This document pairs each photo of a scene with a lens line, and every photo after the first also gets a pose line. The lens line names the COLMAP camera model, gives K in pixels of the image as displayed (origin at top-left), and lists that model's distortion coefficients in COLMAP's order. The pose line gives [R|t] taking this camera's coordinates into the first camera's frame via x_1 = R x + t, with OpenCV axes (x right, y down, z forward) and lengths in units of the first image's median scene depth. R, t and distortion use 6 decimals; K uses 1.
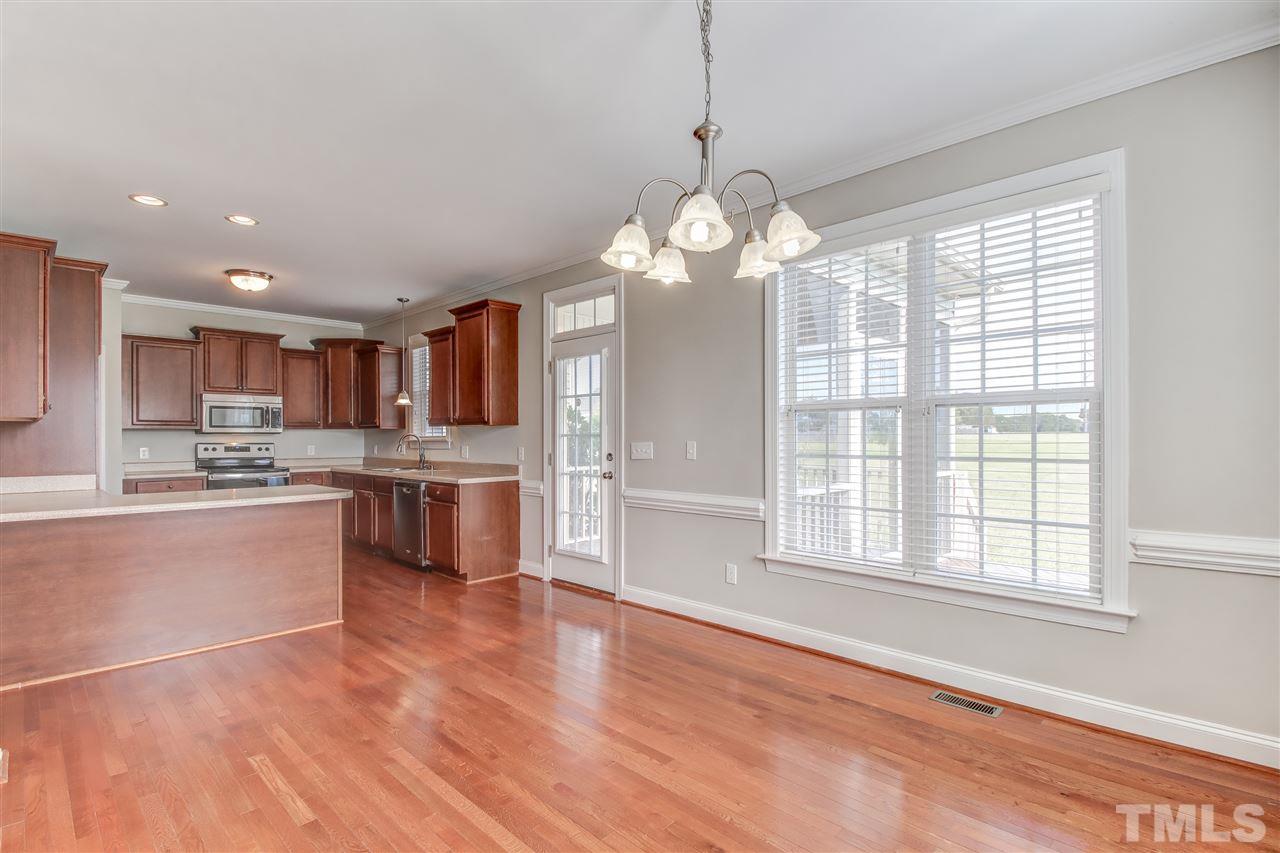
lens RADIAL K [[615.0, 0, 652.8], [0, 615.0, 438.0], [0, 0, 1]] dist [0.004739, -0.010001]
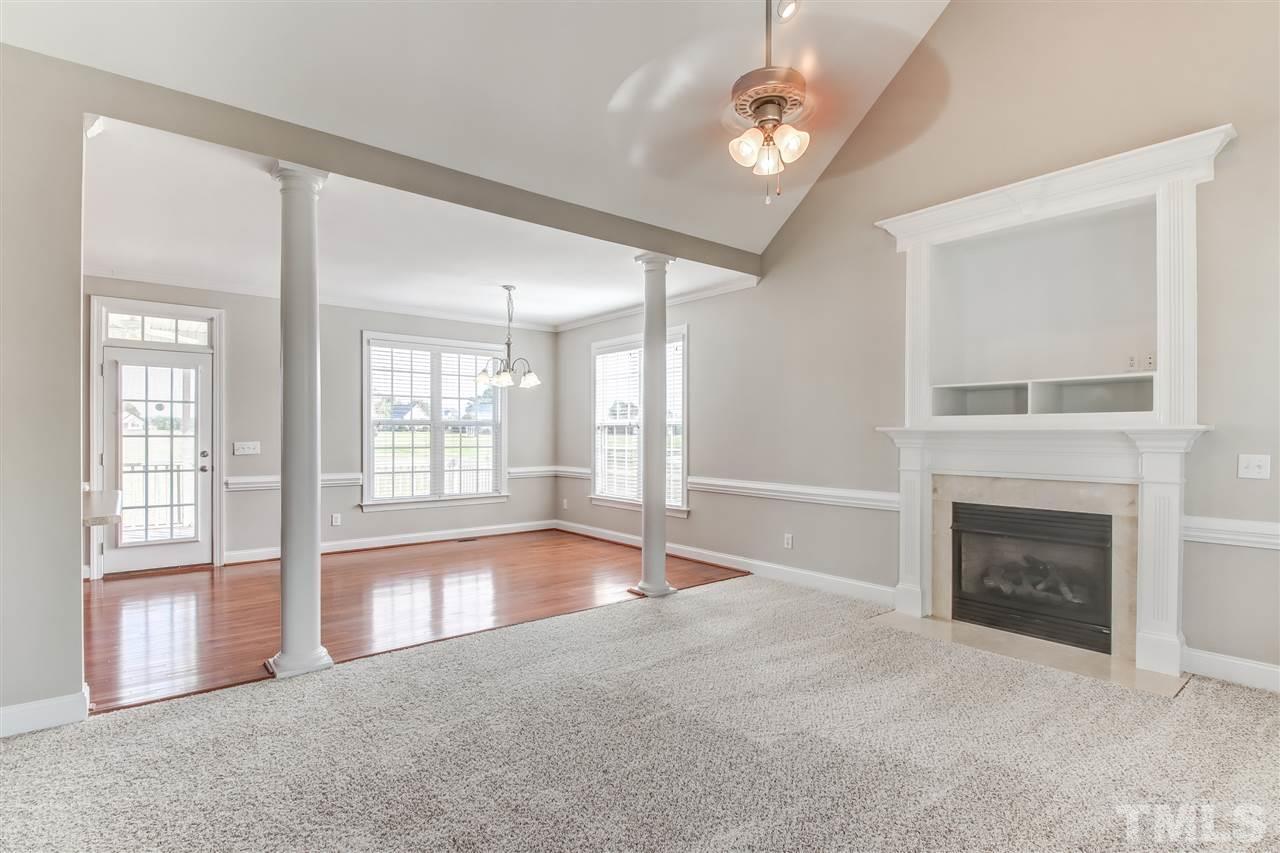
lens RADIAL K [[615.0, 0, 638.7], [0, 615.0, 436.4], [0, 0, 1]] dist [0.004739, -0.010001]
pose [[0.105940, -0.000149, 0.994373, -1.093664], [-0.004388, 0.999990, 0.000617, -0.008131], [-0.994363, -0.004429, 0.105938, 0.003075]]
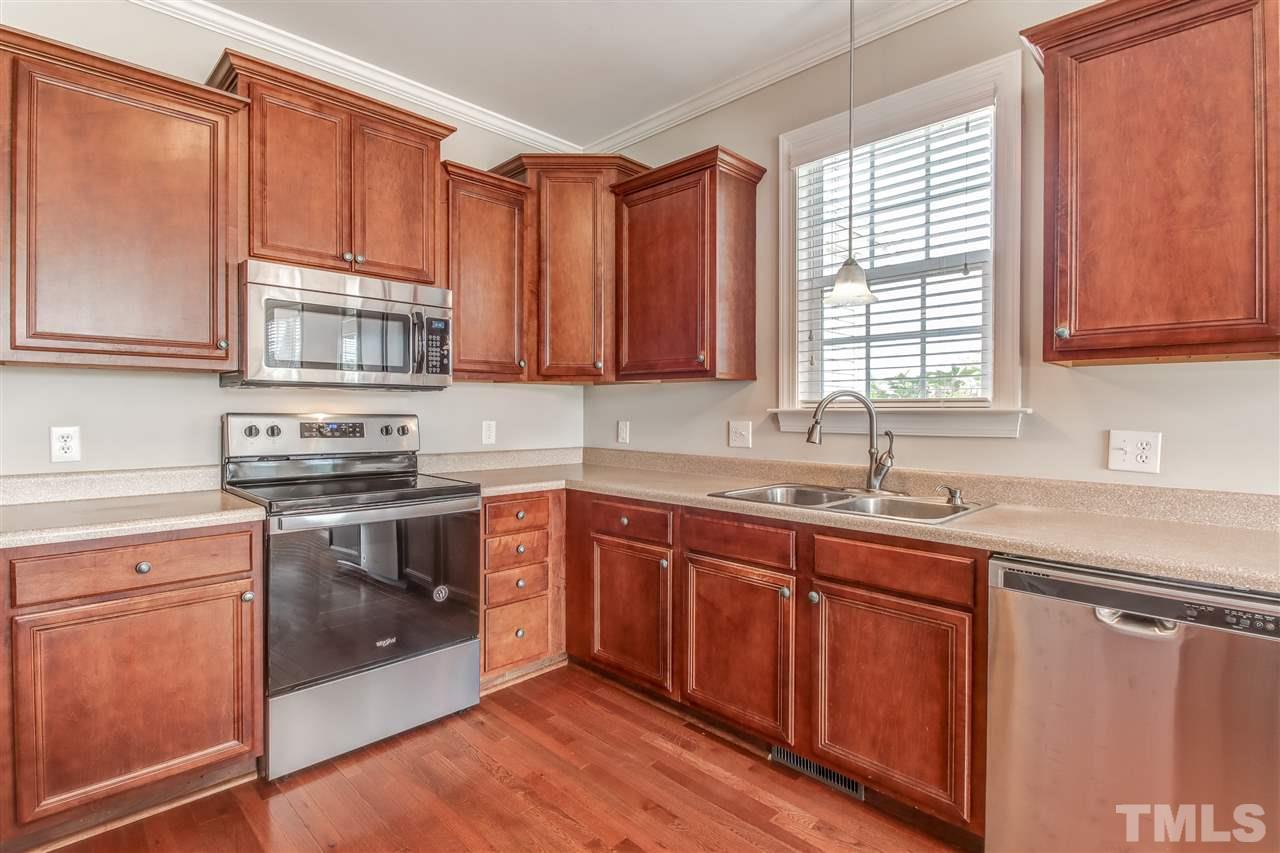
lens RADIAL K [[615.0, 0, 645.3], [0, 615.0, 417.4], [0, 0, 1]] dist [0.004739, -0.010001]
pose [[0.999875, 0.007280, -0.014066, -0.638570], [-0.007128, 0.999916, 0.010863, 0.006384], [0.014144, -0.010762, 0.999842, 0.838516]]
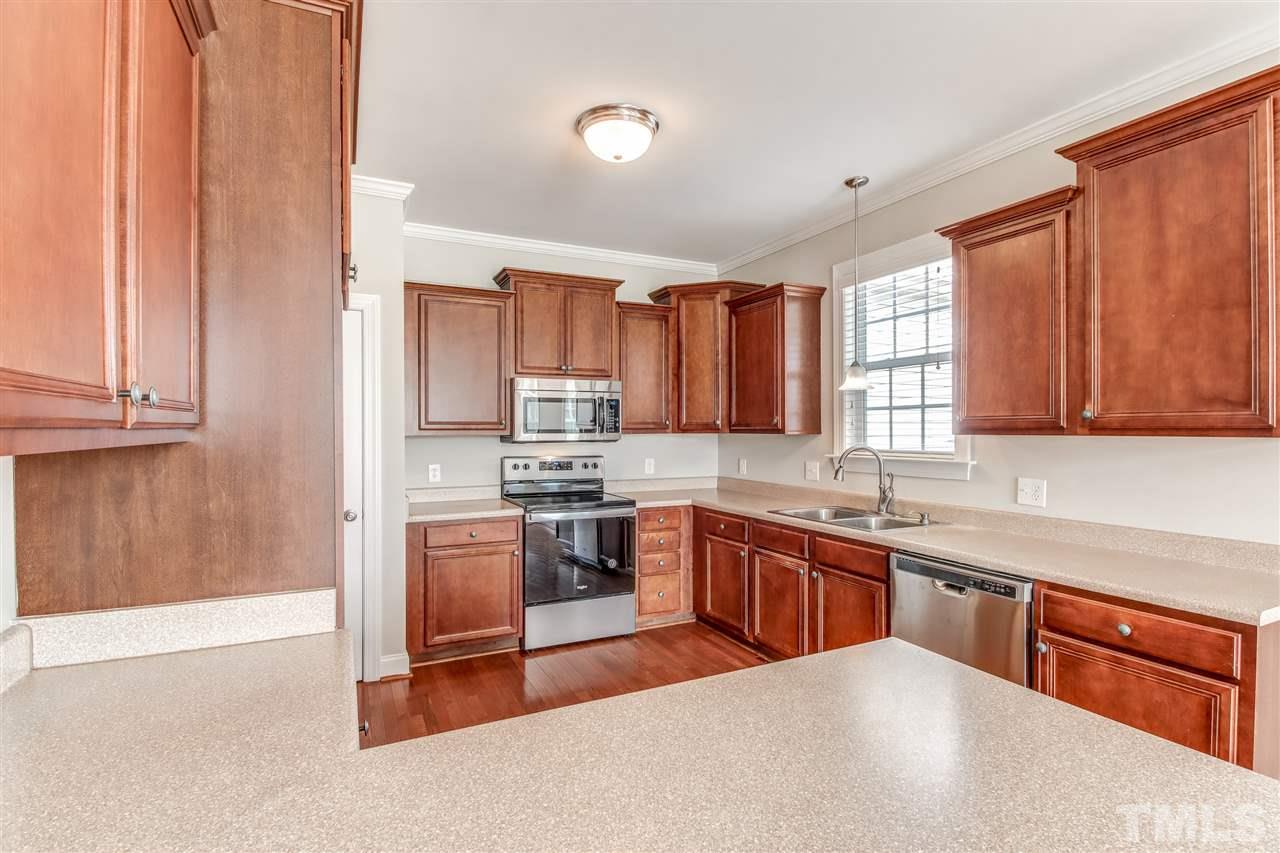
lens RADIAL K [[615.0, 0, 645.0], [0, 615.0, 430.2], [0, 0, 1]] dist [0.004739, -0.010001]
pose [[0.939025, 0.002091, -0.343844, -0.493842], [-0.001513, 0.999997, 0.001951, -0.026340], [0.343847, -0.001312, 0.939025, 0.581858]]
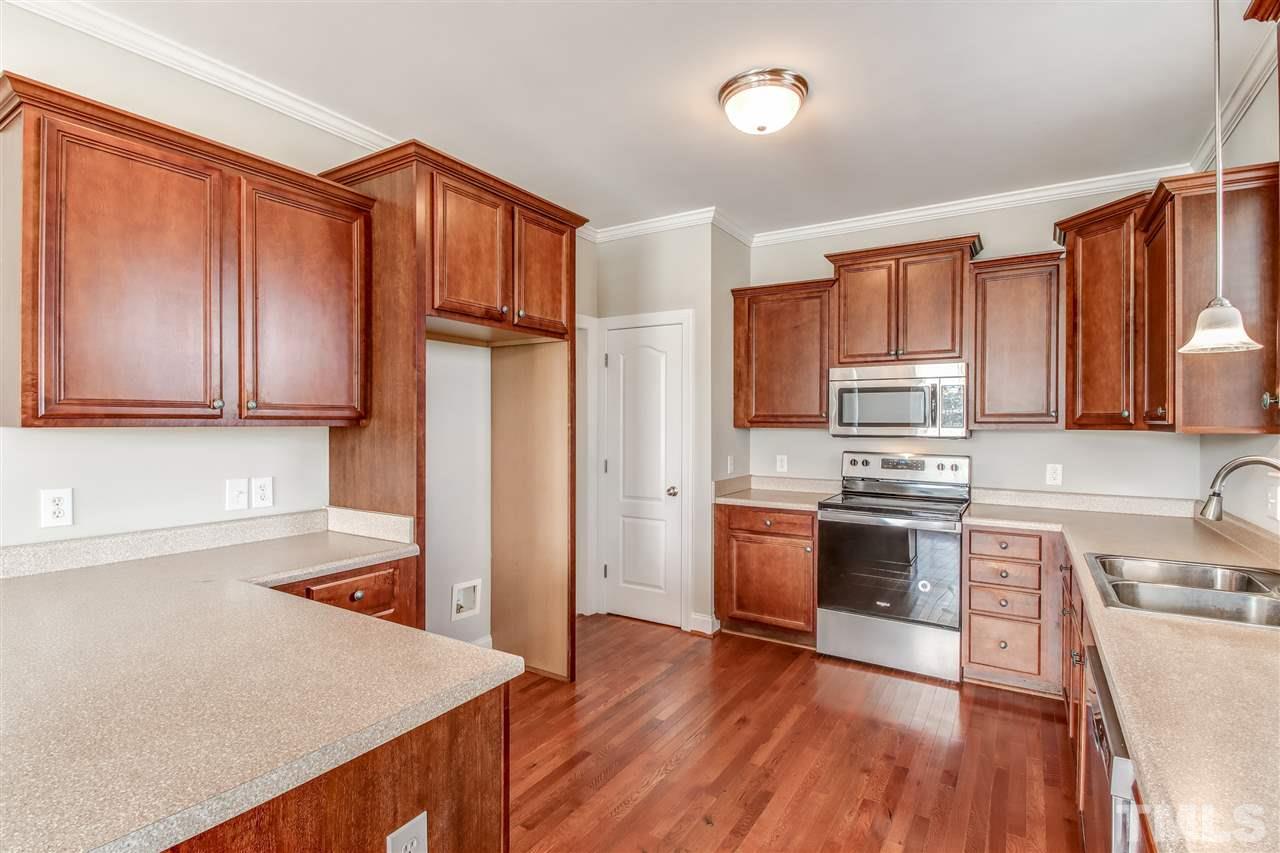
lens RADIAL K [[615.0, 0, 643.5], [0, 615.0, 426.8], [0, 0, 1]] dist [0.004739, -0.010001]
pose [[0.203999, 0.012207, -0.978895, -0.241999], [-0.006138, 0.999919, 0.011190, -0.027253], [0.978952, 0.003725, 0.204058, 0.871515]]
